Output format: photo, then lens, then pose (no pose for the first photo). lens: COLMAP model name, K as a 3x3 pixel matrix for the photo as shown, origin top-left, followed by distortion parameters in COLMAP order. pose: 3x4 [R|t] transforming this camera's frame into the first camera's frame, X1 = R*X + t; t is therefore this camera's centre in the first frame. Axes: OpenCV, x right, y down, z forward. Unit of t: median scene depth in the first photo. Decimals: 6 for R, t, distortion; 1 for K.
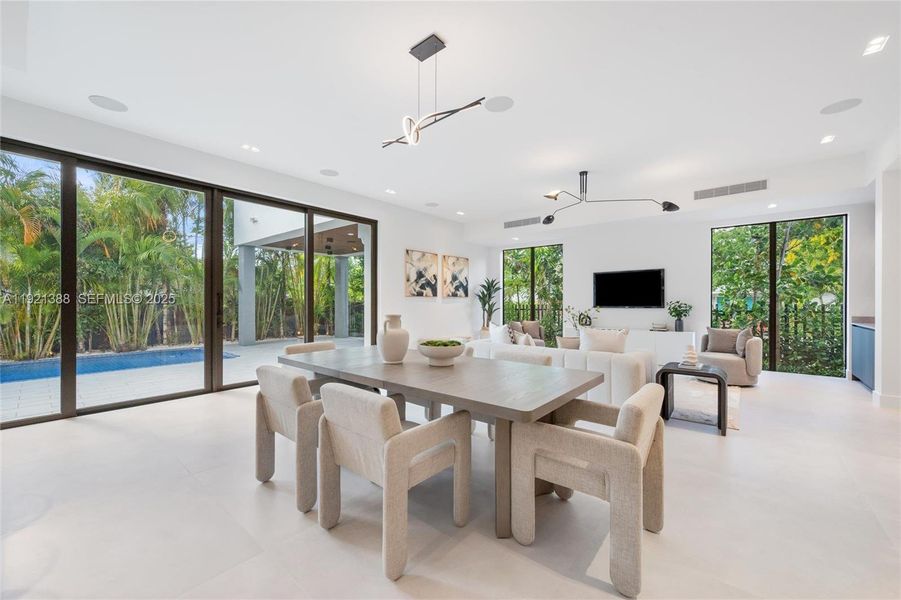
lens RADIAL K [[357.5, 0, 446.8], [0, 357.5, 301.8], [0, 0, 1]] dist [-0.002799, 0.000360]
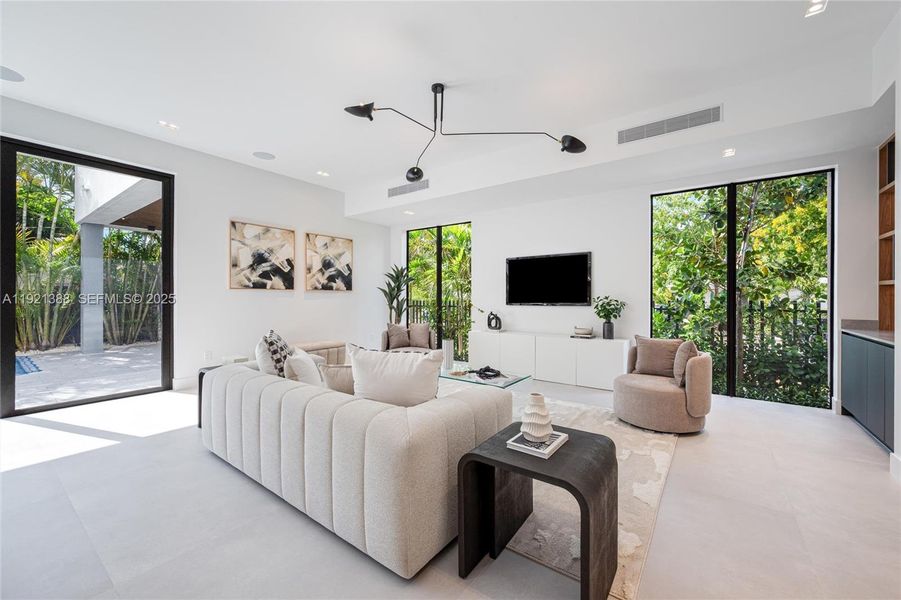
lens RADIAL K [[357.5, 0, 453.4], [0, 357.5, 297.1], [0, 0, 1]] dist [-0.002799, 0.000360]
pose [[0.998038, 0.002248, 0.062565, 0.262617], [-0.002184, 0.999997, -0.001086, 0.001001], [-0.062567, 0.000947, 0.998040, 0.270361]]
